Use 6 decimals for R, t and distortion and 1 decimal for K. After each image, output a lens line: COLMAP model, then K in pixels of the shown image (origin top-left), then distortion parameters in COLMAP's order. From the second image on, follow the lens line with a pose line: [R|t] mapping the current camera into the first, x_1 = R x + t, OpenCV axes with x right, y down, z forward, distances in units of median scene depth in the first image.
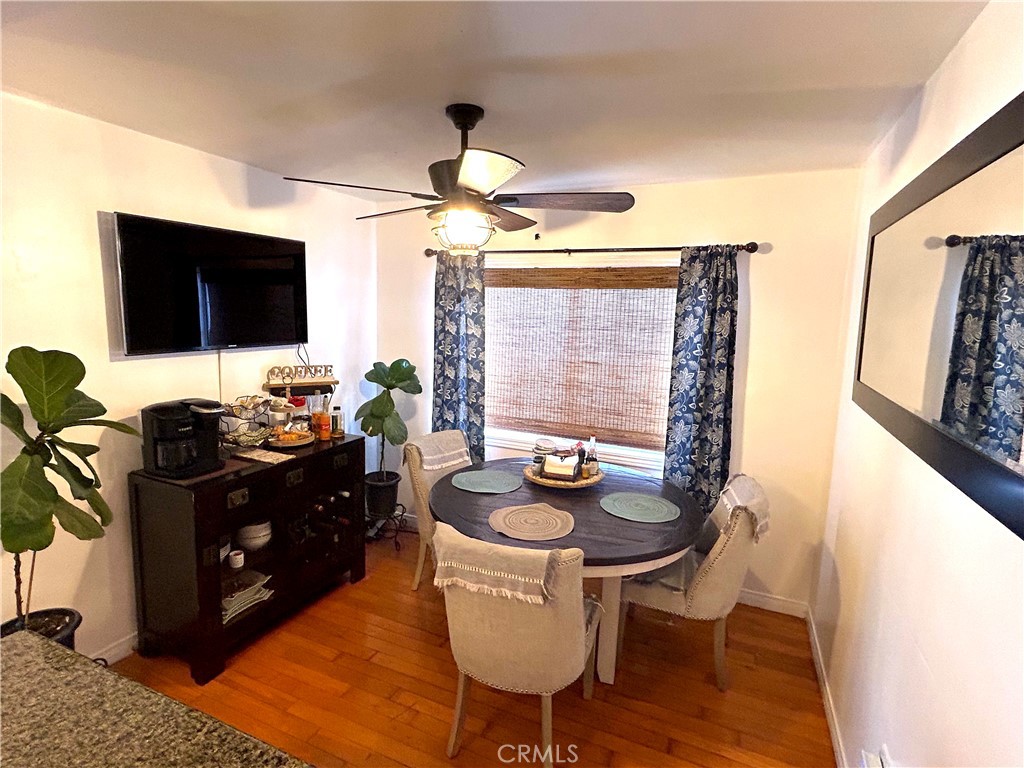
lens RADIAL K [[529.3, 0, 512.0], [0, 529.3, 384.0], [0, 0, 1]] dist [-0.012750, -0.000010]
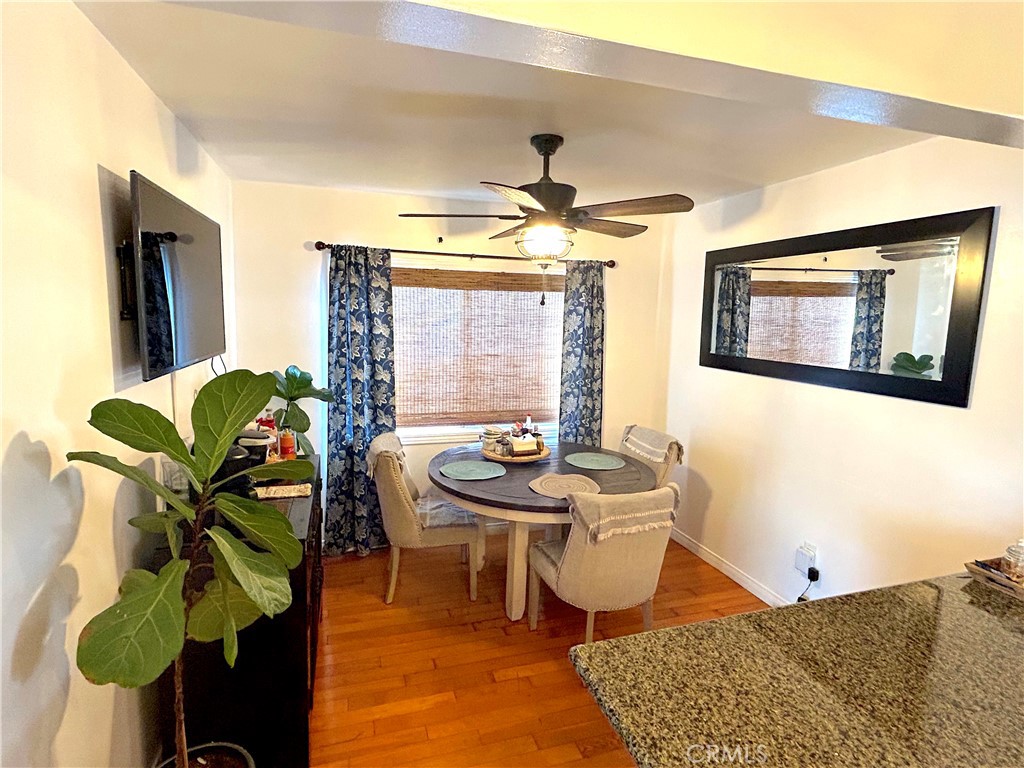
lens RADIAL K [[520.6, 0, 512.0], [0, 520.6, 384.0], [0, 0, 1]] dist [0.002334, 0.000092]
pose [[0.744211, -0.096460, 0.660943, -0.615043], [0.092043, 0.994887, 0.041558, -0.023281], [-0.661573, 0.029907, 0.749284, 0.143045]]
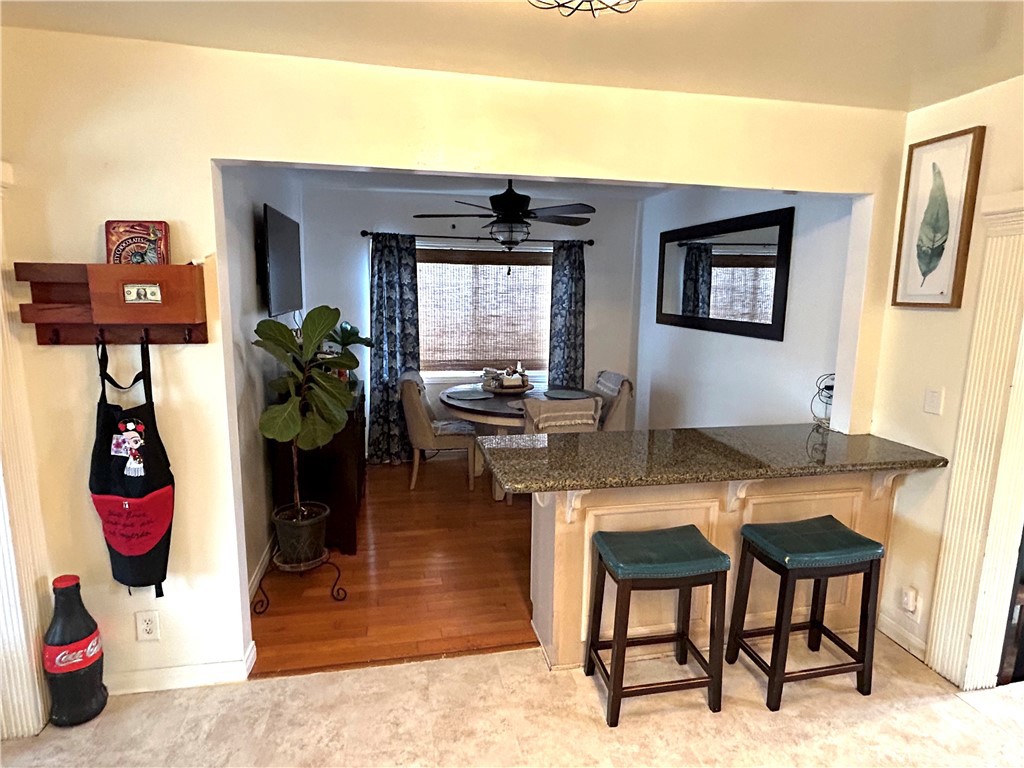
lens RADIAL K [[562.9, 0, 512.0], [0, 562.9, 384.0], [0, 0, 1]] dist [-0.000182, 0.000351]
pose [[0.809355, -0.108252, 0.577258, -0.792600], [0.087612, 0.994123, 0.063588, 0.056290], [-0.580749, -0.000890, 0.814082, -0.319241]]
